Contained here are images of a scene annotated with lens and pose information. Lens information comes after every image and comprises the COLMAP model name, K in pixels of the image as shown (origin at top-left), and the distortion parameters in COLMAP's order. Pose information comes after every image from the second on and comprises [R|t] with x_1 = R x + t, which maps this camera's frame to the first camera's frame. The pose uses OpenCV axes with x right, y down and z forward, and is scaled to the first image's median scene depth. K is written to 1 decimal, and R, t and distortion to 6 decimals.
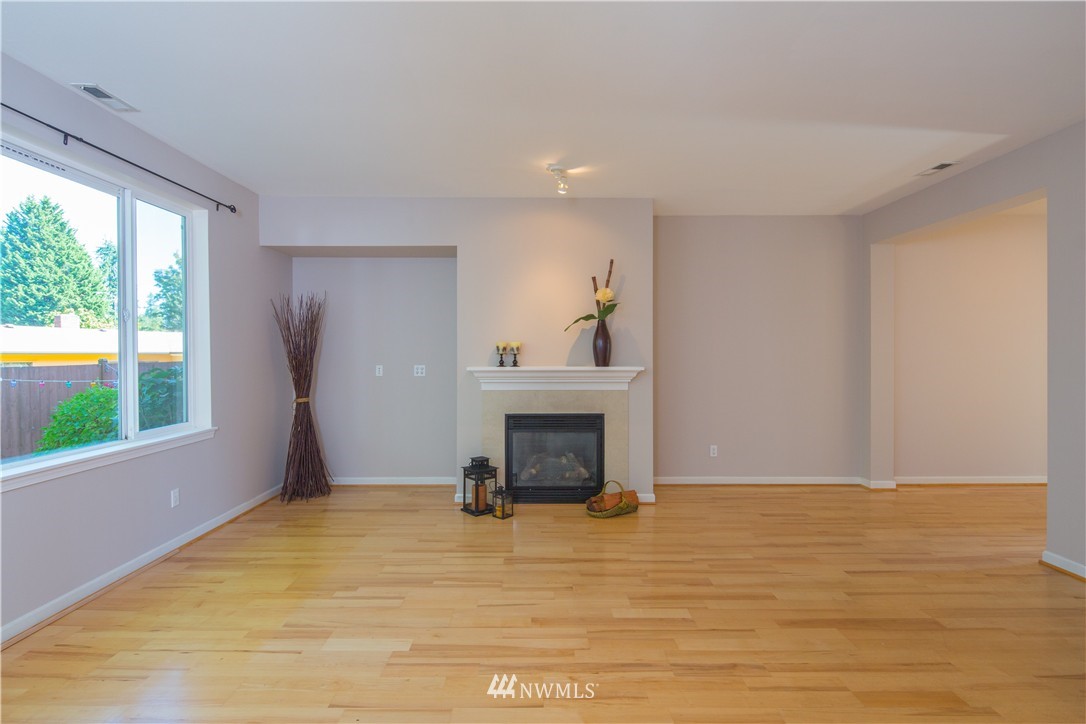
lens RADIAL K [[522.9, 0, 538.9], [0, 522.9, 355.9], [0, 0, 1]] dist [0.000753, -0.000444]
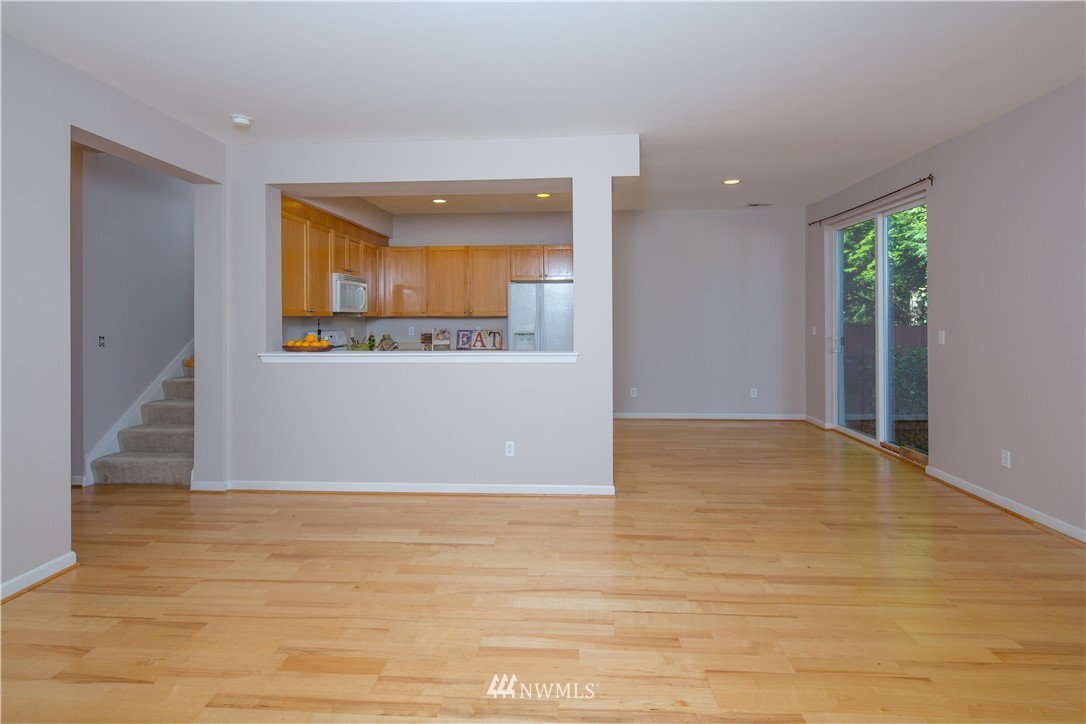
lens RADIAL K [[526.8, 0, 540.5], [0, 526.8, 317.6], [0, 0, 1]] dist [0.002588, -0.000127]
pose [[-0.998099, 0.003913, 0.061508, 0.110762], [0.004054, 0.999989, 0.002157, -0.003039], [-0.061499, 0.002402, -0.998104, 0.882345]]
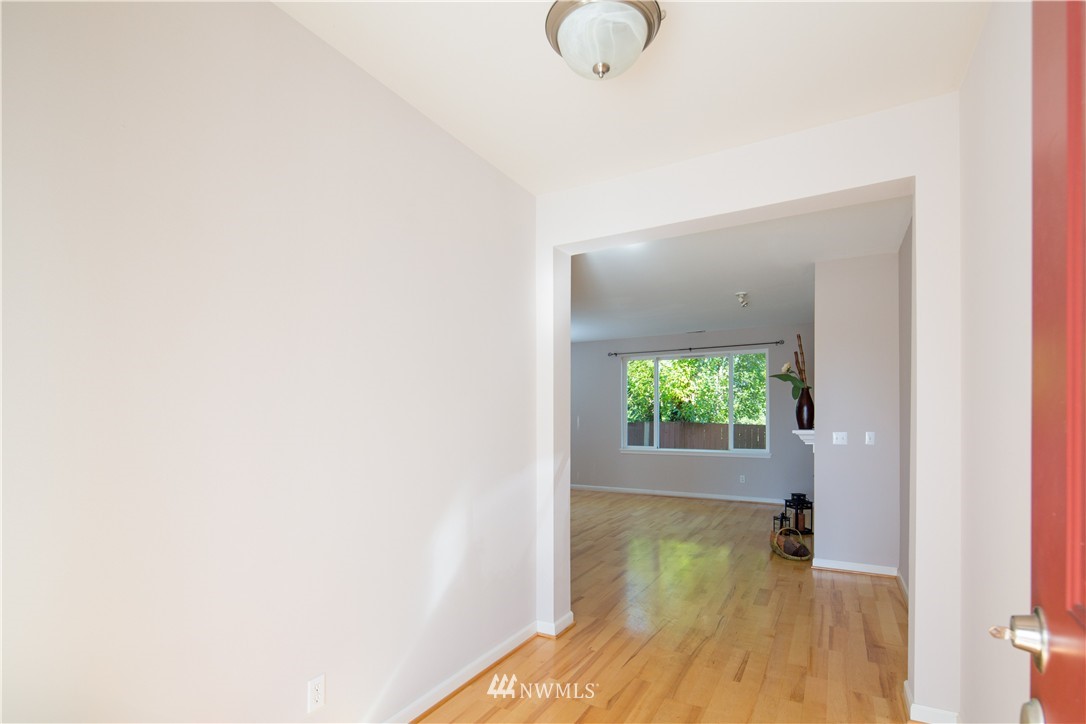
lens RADIAL K [[518.8, 0, 545.6], [0, 518.8, 419.3], [0, 0, 1]] dist [0.000453, -0.000016]
pose [[-0.482781, 0.005135, -0.875726, 1.370482], [-0.001070, 0.999979, 0.006453, -0.007471], [0.875741, 0.004053, -0.482765, 1.050772]]
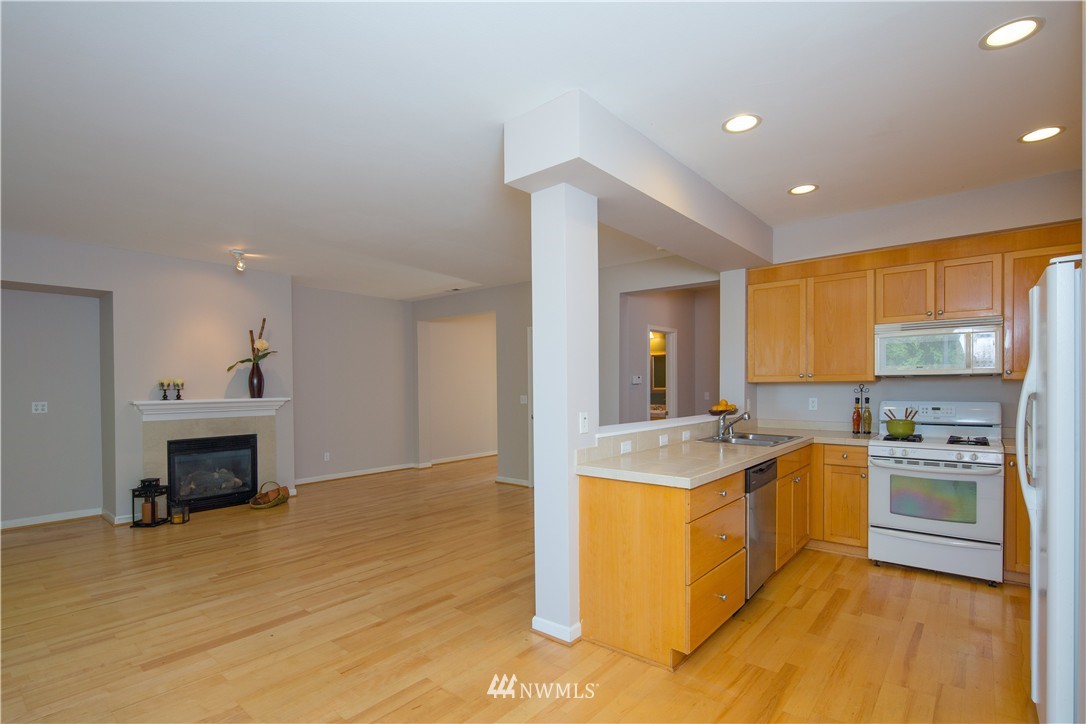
lens RADIAL K [[522.7, 0, 535.6], [0, 522.7, 395.0], [0, 0, 1]] dist [0.000035, 0.000023]
pose [[0.648838, -0.018132, 0.760711, -0.427986], [0.011312, 0.999835, 0.014182, 0.001919], [-0.760843, -0.000596, 0.648936, -0.397549]]
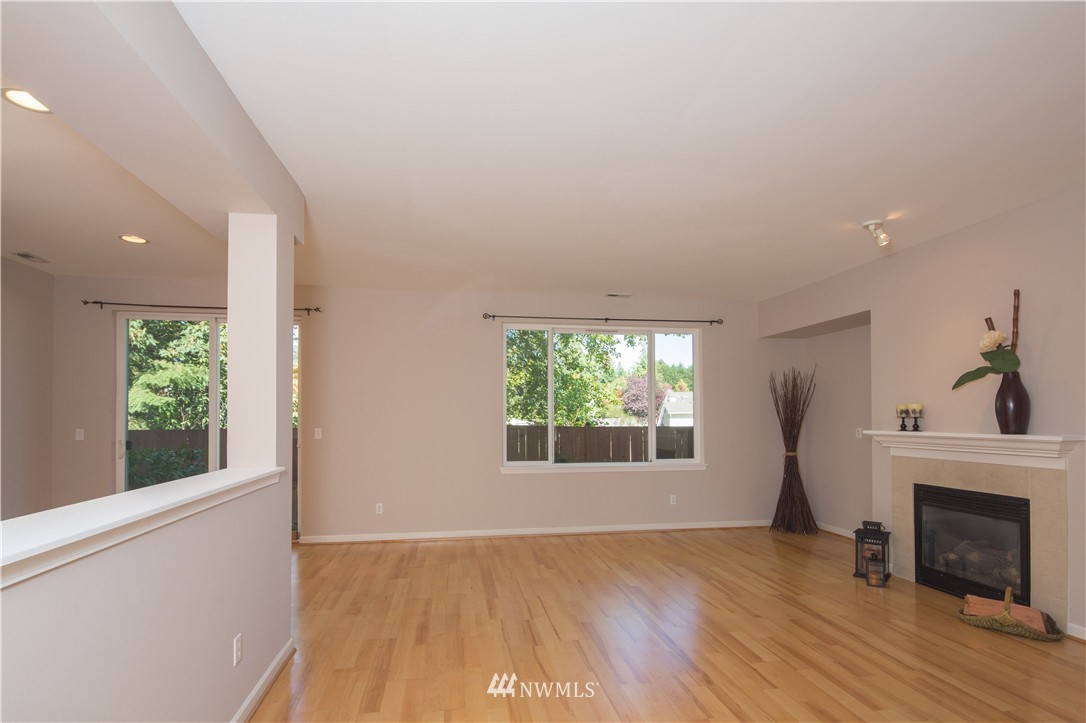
lens RADIAL K [[528.4, 0, 539.5], [0, 528.4, 414.4], [0, 0, 1]] dist [0.001295, -0.000006]
pose [[0.167953, -0.005383, -0.985780, 0.755270], [-0.002618, 0.999979, -0.005906, -0.001913], [0.985792, 0.003573, 0.167935, 0.205208]]
